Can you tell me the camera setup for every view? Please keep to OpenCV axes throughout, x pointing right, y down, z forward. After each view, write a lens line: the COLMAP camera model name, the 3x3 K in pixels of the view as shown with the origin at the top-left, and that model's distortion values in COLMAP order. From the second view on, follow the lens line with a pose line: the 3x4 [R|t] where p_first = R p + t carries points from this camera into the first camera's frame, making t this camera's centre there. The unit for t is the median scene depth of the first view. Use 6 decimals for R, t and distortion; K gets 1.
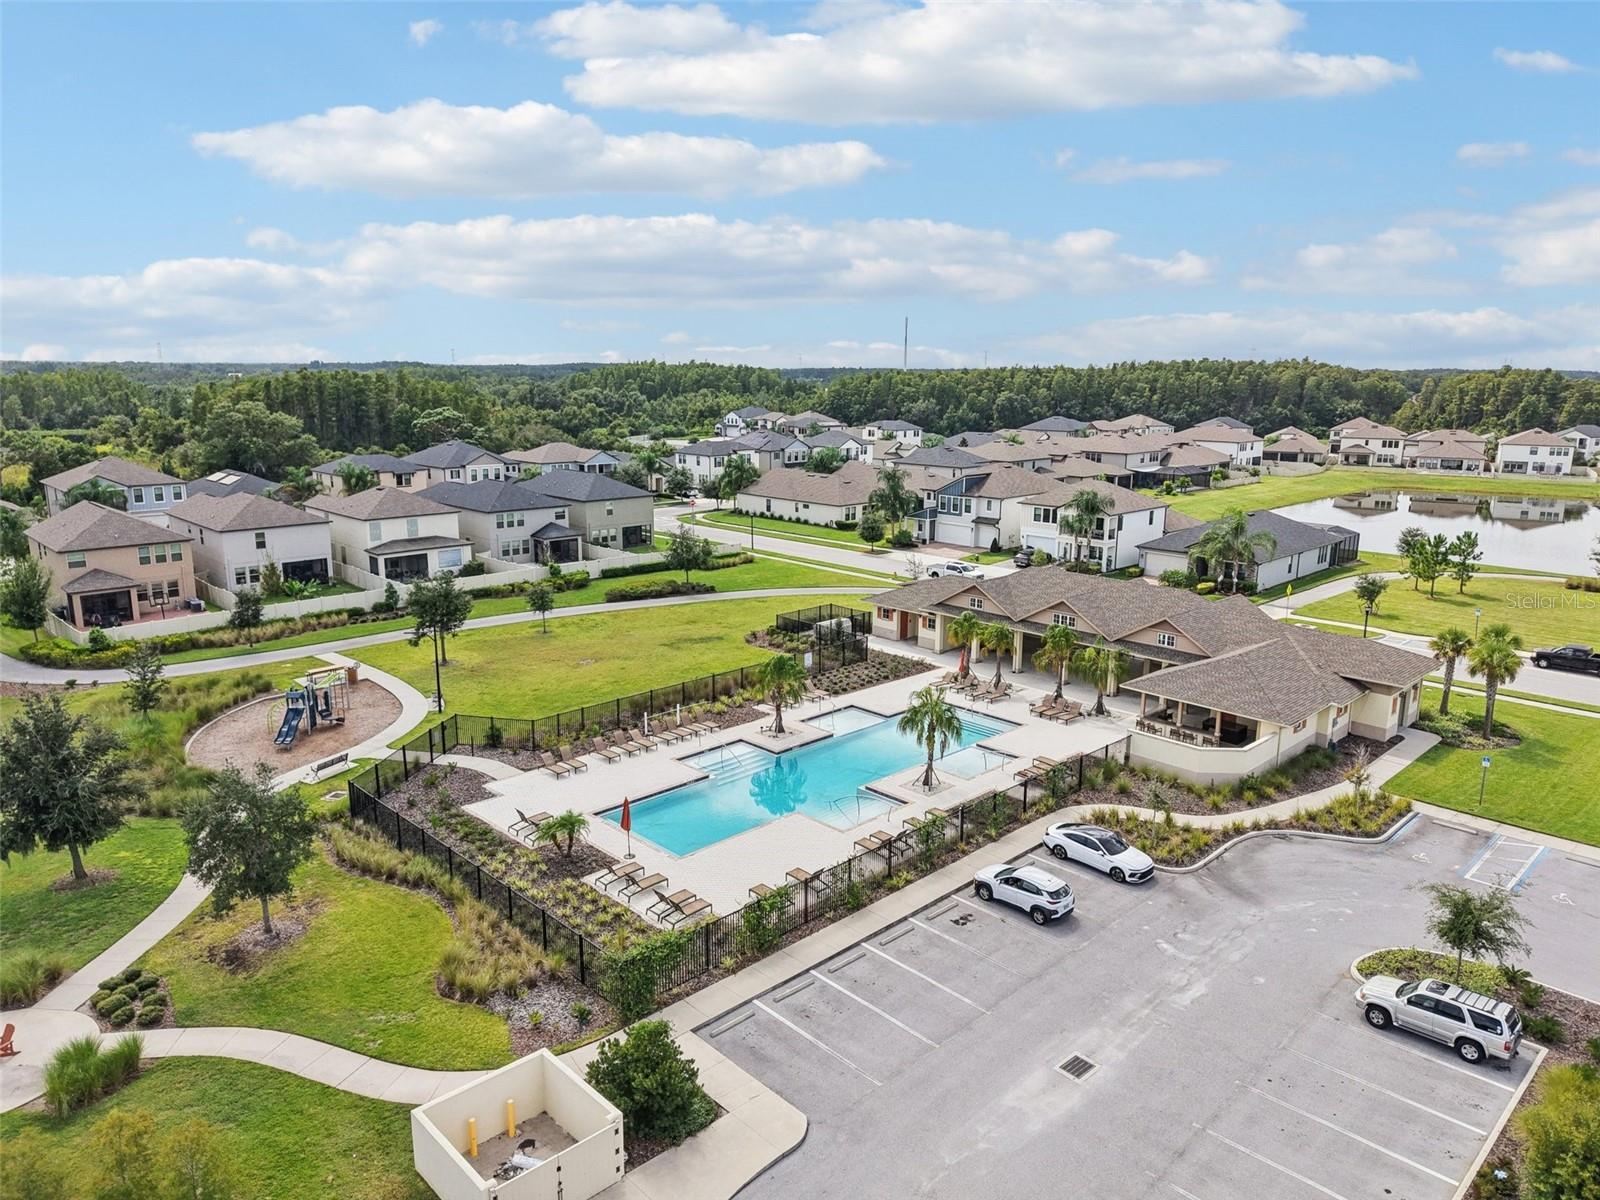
lens RADIAL K [[1074.8, 0, 800.0], [0, 1074.8, 600.0], [0, 0, 1]] dist [0.051244, -0.047662]
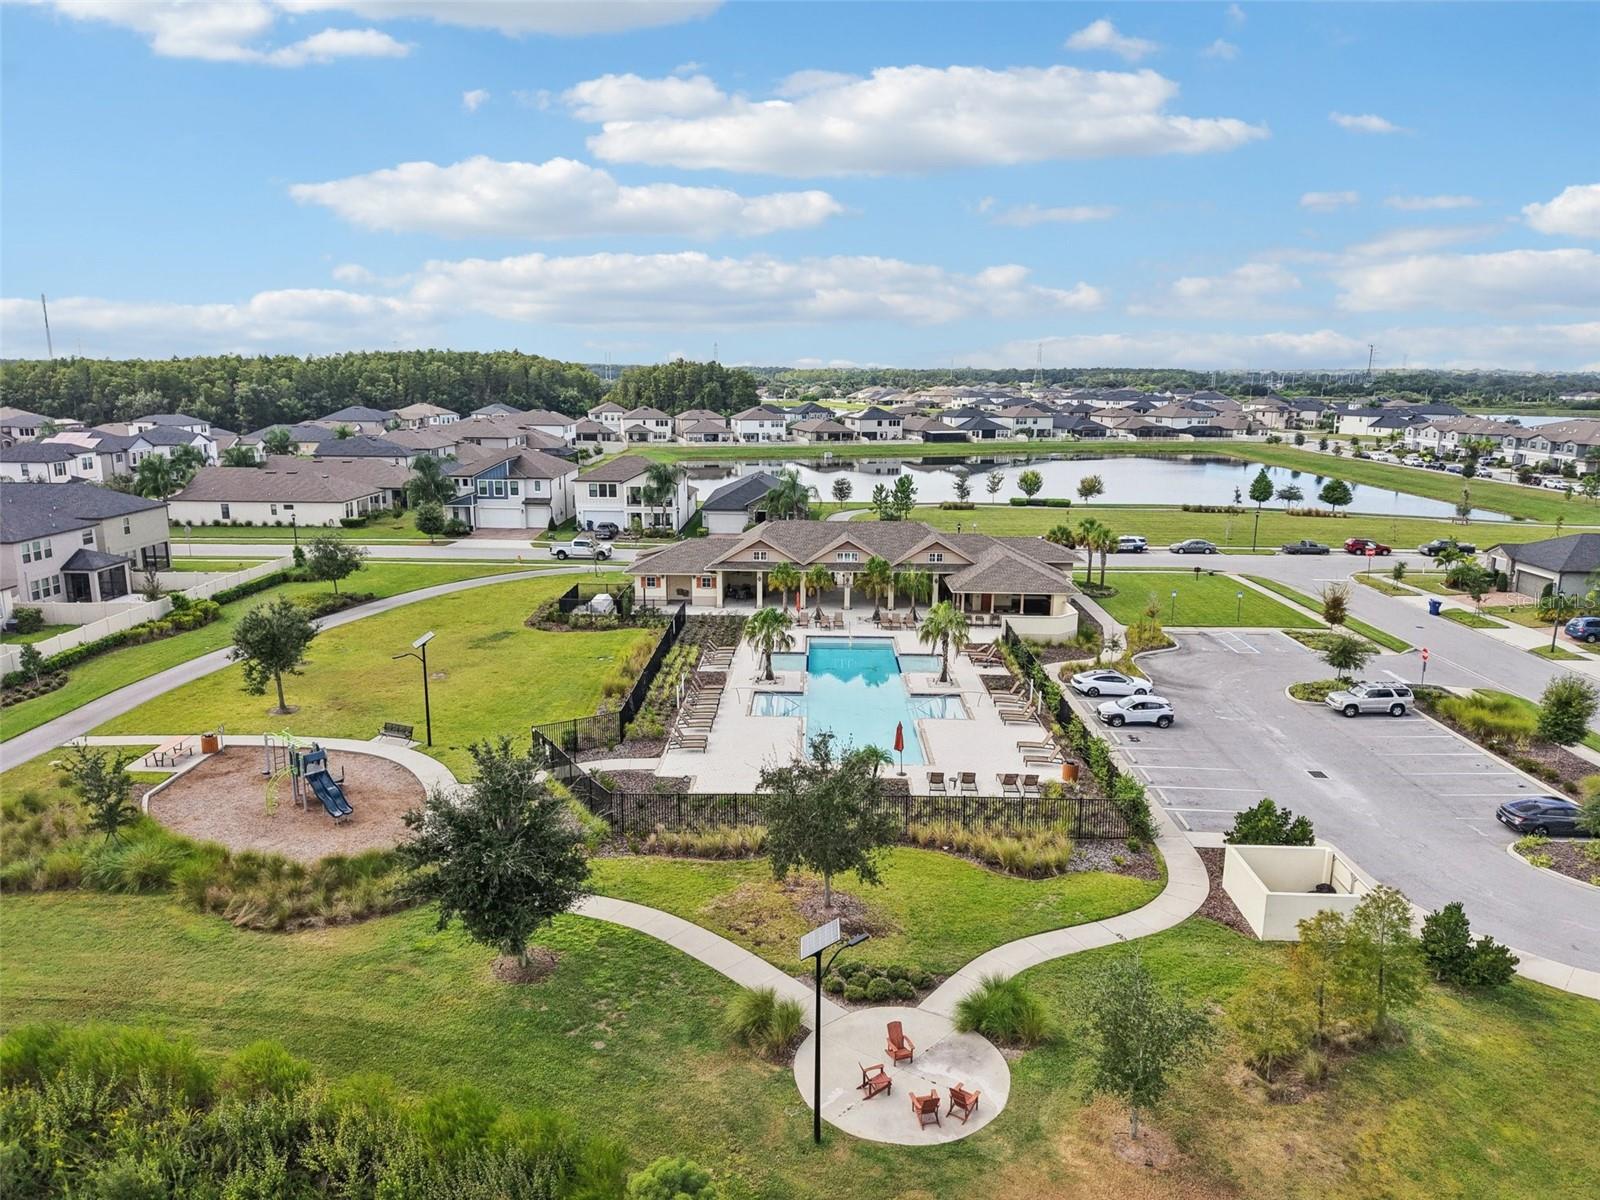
lens RADIAL K [[1074.8, 0, 800.0], [0, 1074.8, 600.0], [0, 0, 1]] dist [0.051244, -0.047662]
pose [[0.709698, -0.150666, 0.688207, -0.590829], [0.146635, 0.987061, 0.064878, -0.018052], [-0.689077, 0.054871, 0.722608, 0.154057]]
